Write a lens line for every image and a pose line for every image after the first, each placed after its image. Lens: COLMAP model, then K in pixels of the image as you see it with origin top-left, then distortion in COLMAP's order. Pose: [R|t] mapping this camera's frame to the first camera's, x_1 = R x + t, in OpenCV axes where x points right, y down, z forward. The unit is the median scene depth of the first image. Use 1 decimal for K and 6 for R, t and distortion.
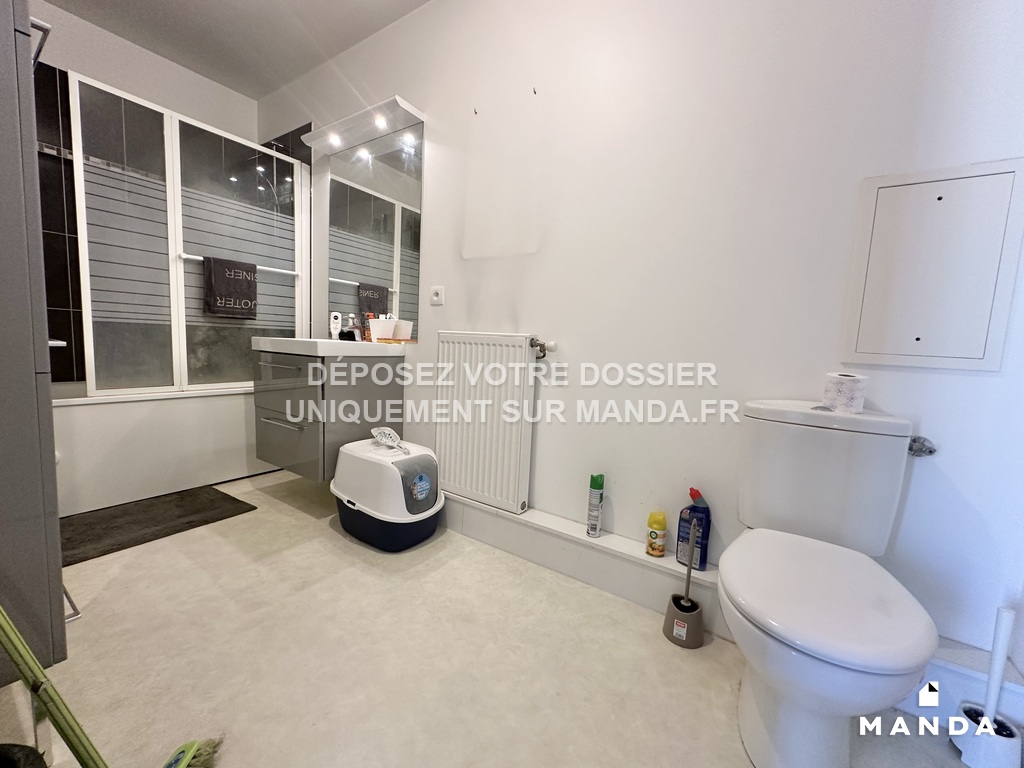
lens RADIAL K [[408.3, 0, 512.0], [0, 408.3, 384.0], [0, 0, 1]] dist [-0.002862, 0.000150]
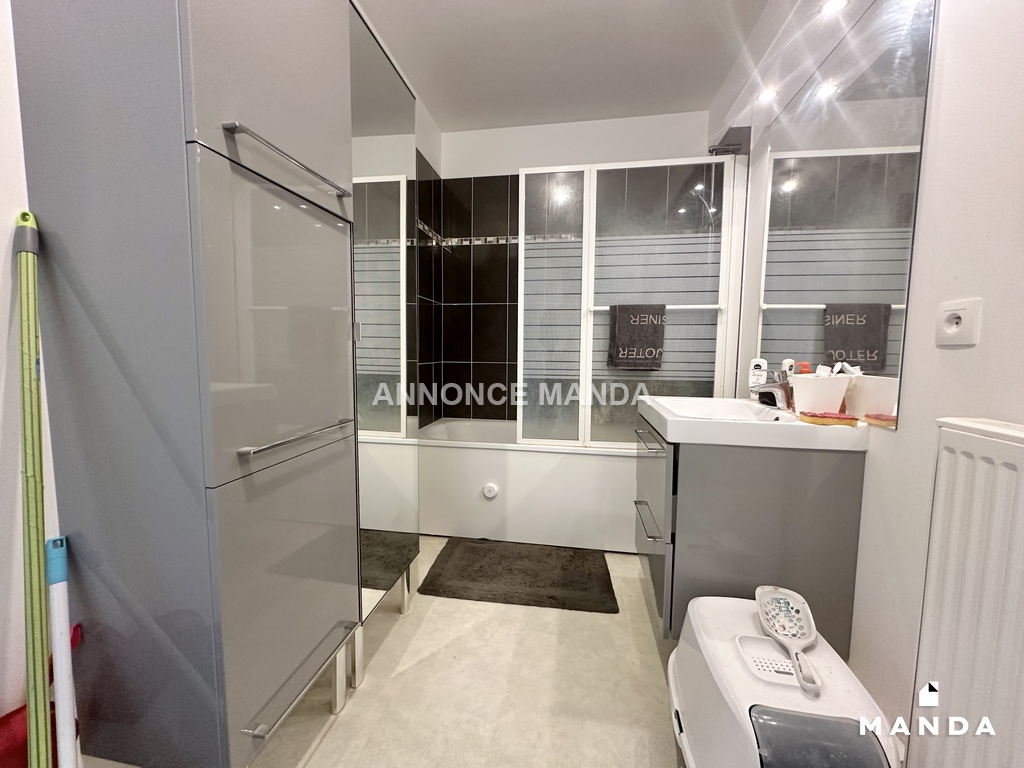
lens RADIAL K [[408.3, 0, 512.0], [0, 408.3, 384.0], [0, 0, 1]] dist [-0.002862, 0.000150]
pose [[0.413326, 0.031536, -0.910037, -0.001627], [-0.084808, 0.996389, -0.003990, -0.113799], [0.906625, 0.078828, 0.414508, 0.430477]]
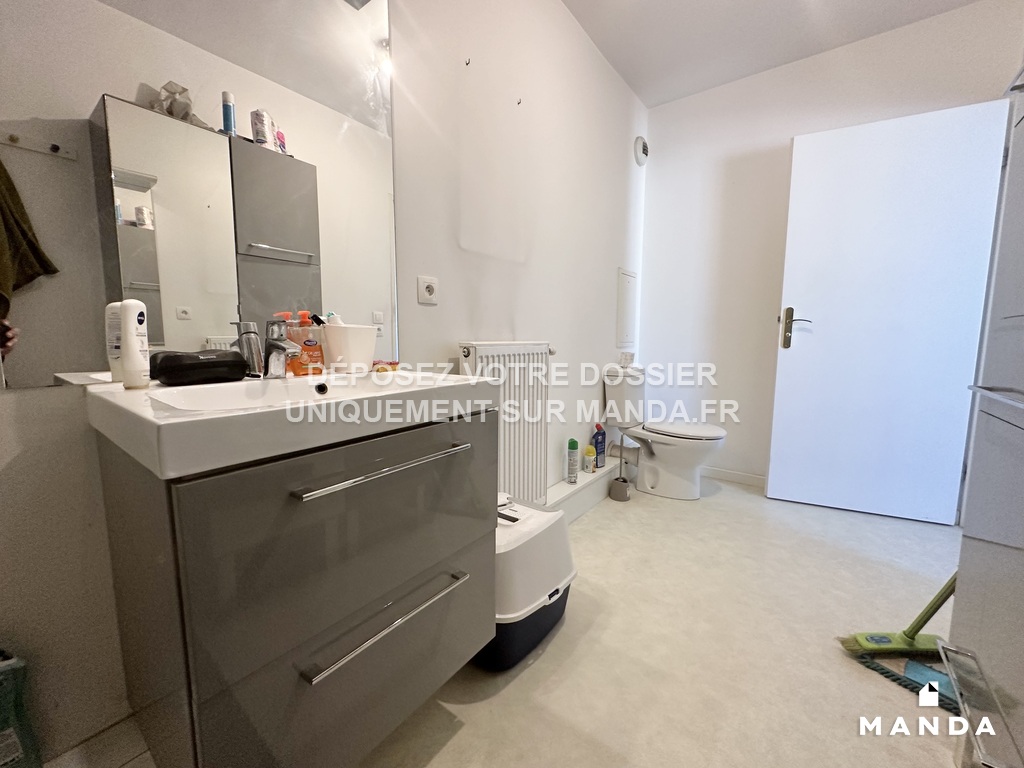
lens RADIAL K [[408.3, 0, 512.0], [0, 408.3, 384.0], [0, 0, 1]] dist [-0.002862, 0.000150]
pose [[0.058141, -0.165323, 0.984524, -0.832157], [0.107965, 0.981450, 0.158431, -0.149408], [-0.992453, 0.097082, 0.074912, 0.791056]]
